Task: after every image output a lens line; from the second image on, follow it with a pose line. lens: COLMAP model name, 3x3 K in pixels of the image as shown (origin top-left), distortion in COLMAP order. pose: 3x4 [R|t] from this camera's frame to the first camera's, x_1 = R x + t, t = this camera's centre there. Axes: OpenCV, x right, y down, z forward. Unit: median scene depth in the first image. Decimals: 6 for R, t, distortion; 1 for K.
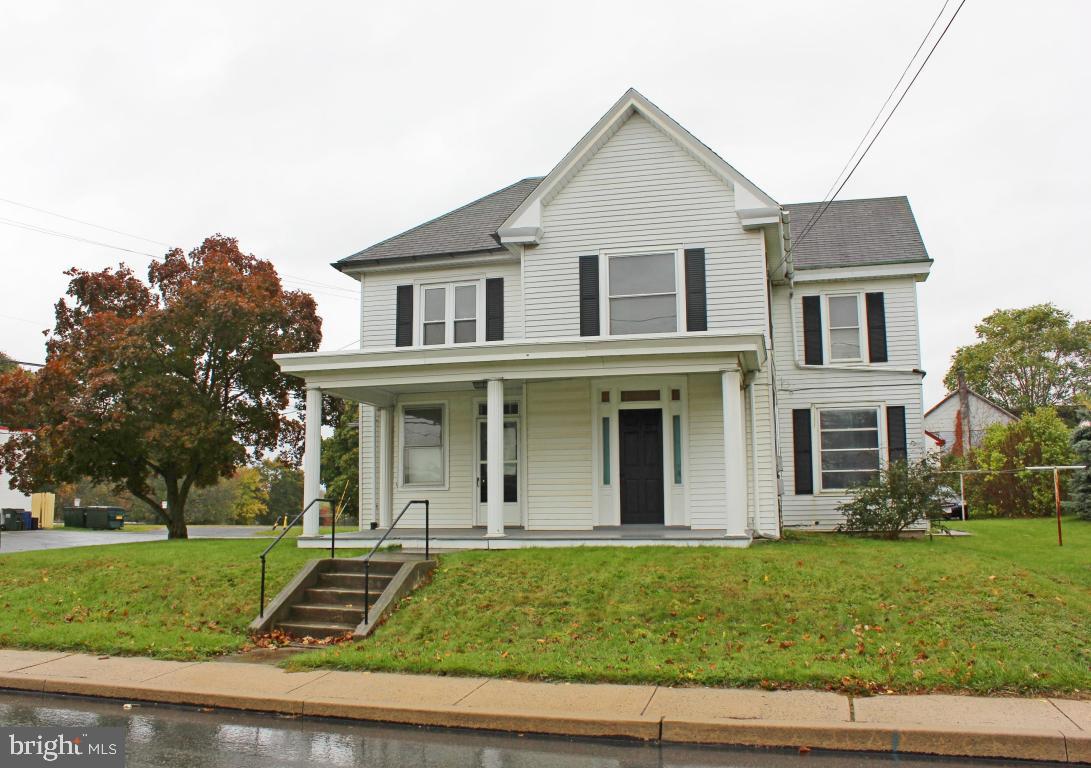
lens RADIAL K [[947.0, 0, 545.2], [0, 947.0, 385.1], [0, 0, 1]] dist [-0.129245, 0.005593]
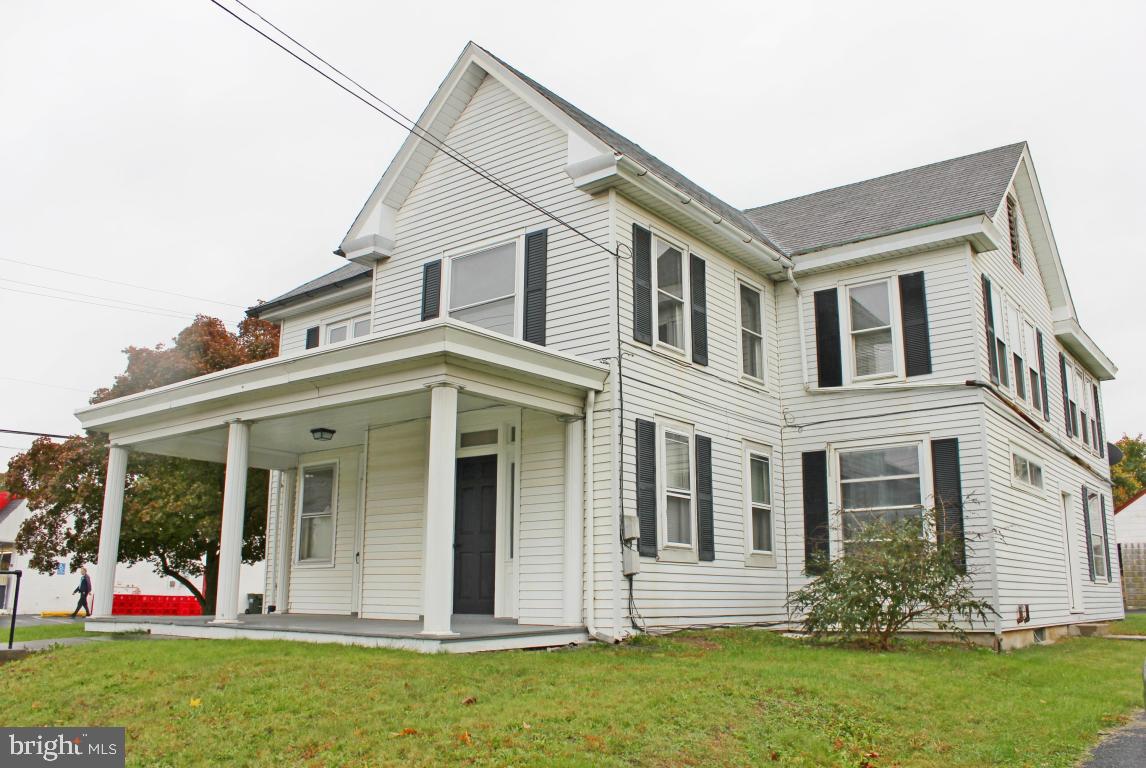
lens RADIAL K [[958.3, 0, 575.0], [0, 958.3, 382.4], [0, 0, 1]] dist [-0.138027, 0.088899]
pose [[0.924294, -0.073134, -0.374609, 0.439208], [0.038246, 0.994278, -0.099744, 0.044046], [0.379760, 0.077865, 0.921802, 0.330359]]
